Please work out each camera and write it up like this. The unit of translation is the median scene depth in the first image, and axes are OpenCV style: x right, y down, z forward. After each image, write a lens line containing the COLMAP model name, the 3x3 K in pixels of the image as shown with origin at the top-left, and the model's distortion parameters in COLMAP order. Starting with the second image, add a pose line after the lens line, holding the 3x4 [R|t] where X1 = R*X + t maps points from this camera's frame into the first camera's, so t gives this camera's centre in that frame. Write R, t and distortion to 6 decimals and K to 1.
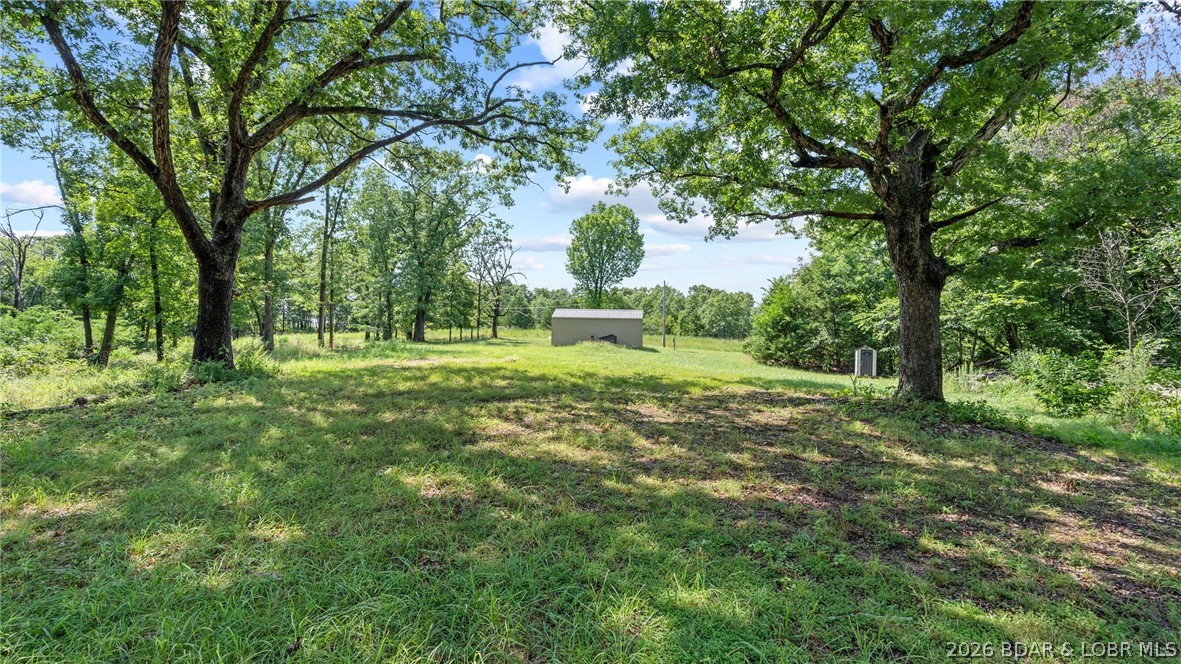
lens RADIAL K [[528.8, 0, 590.5], [0, 528.8, 329.9], [0, 0, 1]] dist [-0.012674, -0.000835]
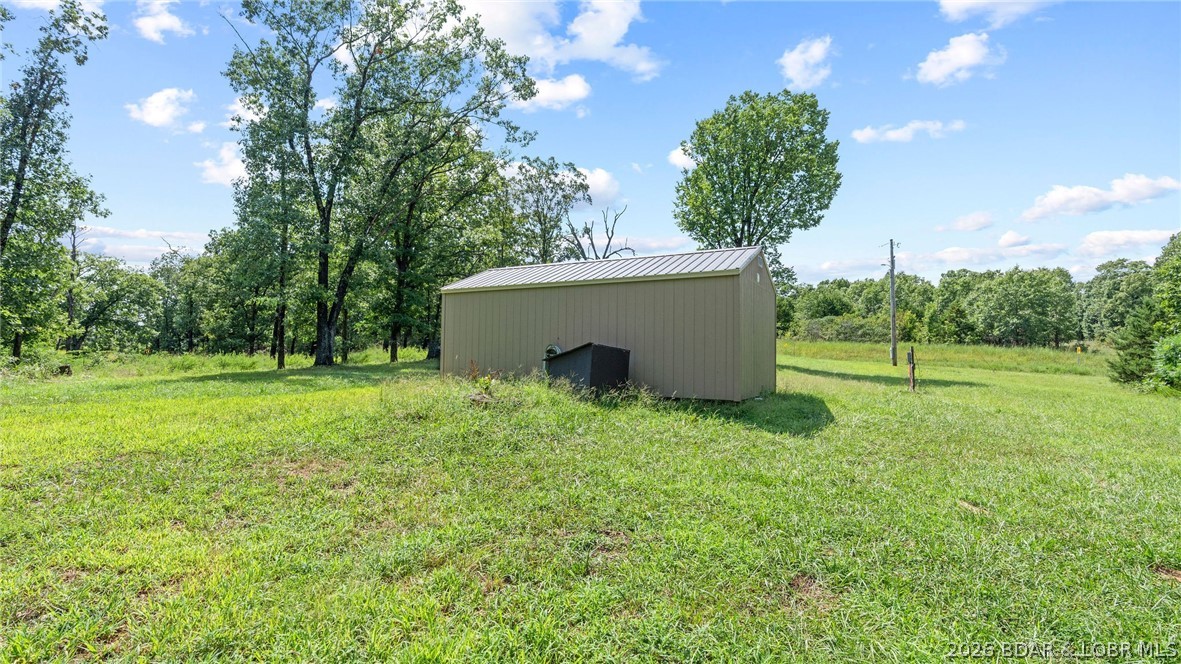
lens RADIAL K [[528.8, 0, 589.9], [0, 528.8, 334.3], [0, 0, 1]] dist [-0.012674, -0.000835]
pose [[0.920262, -0.018539, -0.390863, 0.047746], [0.016520, 0.999827, -0.008525, -0.000432], [0.390954, 0.001388, 0.920409, 0.289650]]
